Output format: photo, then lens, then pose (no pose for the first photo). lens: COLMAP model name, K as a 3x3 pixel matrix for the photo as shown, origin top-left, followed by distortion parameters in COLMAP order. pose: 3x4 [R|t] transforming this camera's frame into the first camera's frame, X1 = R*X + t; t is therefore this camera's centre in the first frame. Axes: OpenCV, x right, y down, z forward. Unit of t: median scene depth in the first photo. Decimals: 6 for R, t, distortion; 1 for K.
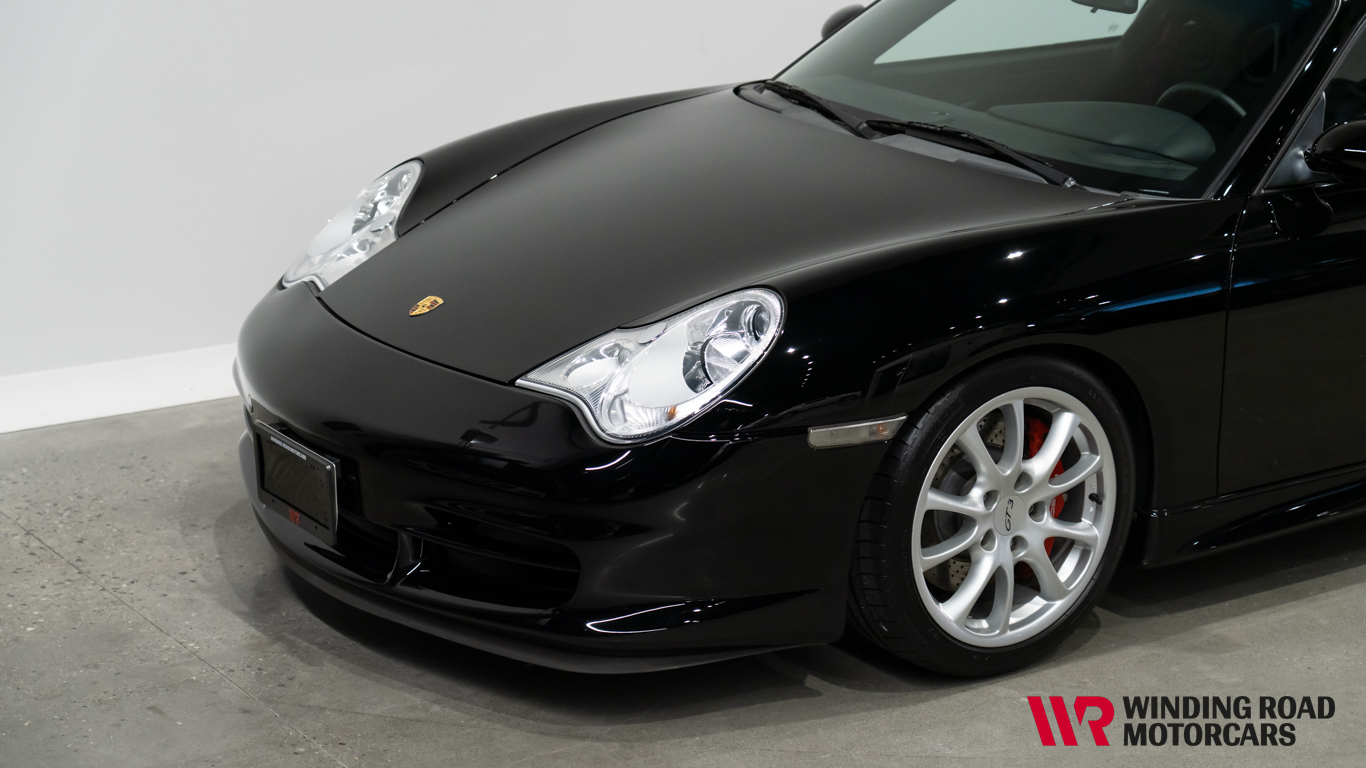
lens RADIAL K [[2693.8, 0, 688.5], [0, 2693.8, 390.9], [0, 0, 1]] dist [0.053421, 0.000000]
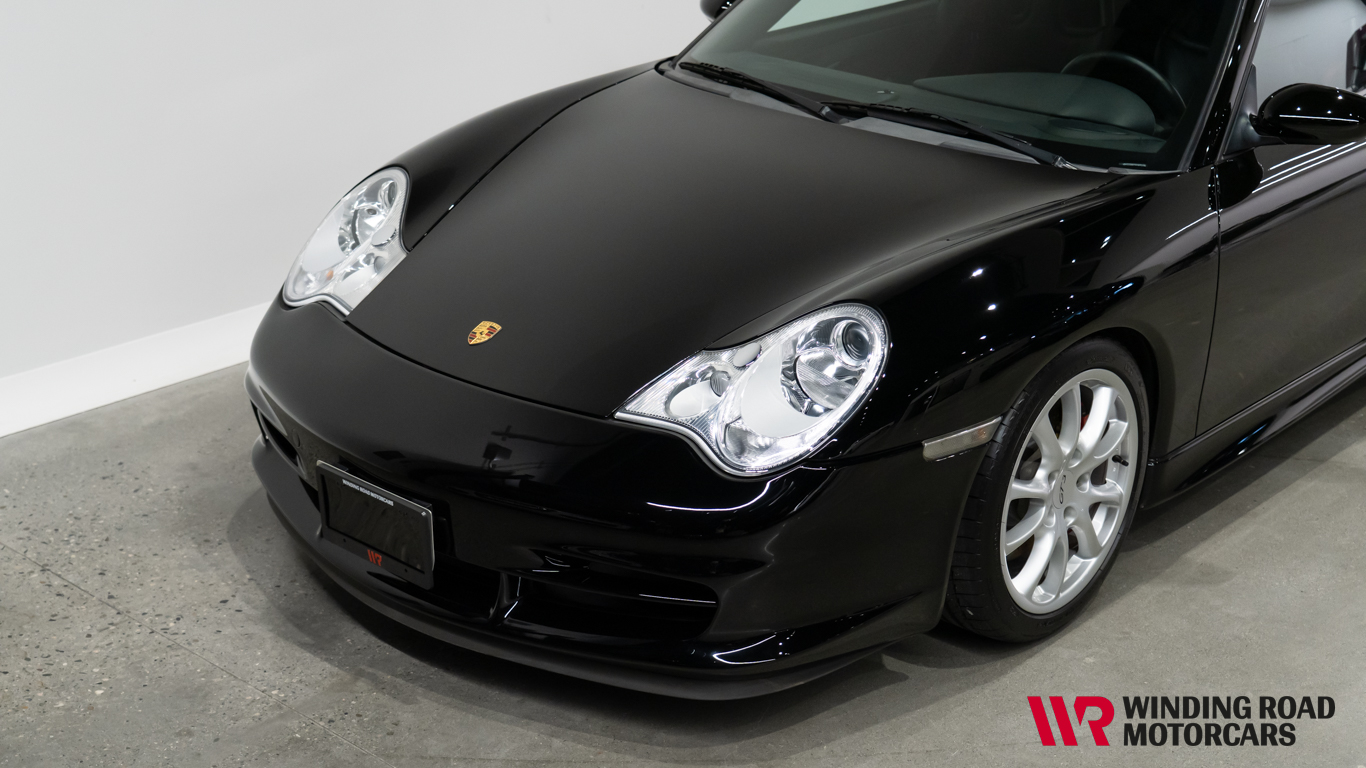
lens RADIAL K [[1976.9, 0, 672.9], [0, 1976.9, 385.6], [0, 0, 1]] dist [0.024837, 0.000000]
pose [[0.974481, -0.089259, 0.205961, -0.185415], [0.069238, 0.992324, 0.102462, -0.084031], [-0.213526, -0.085587, 0.973181, 0.276528]]
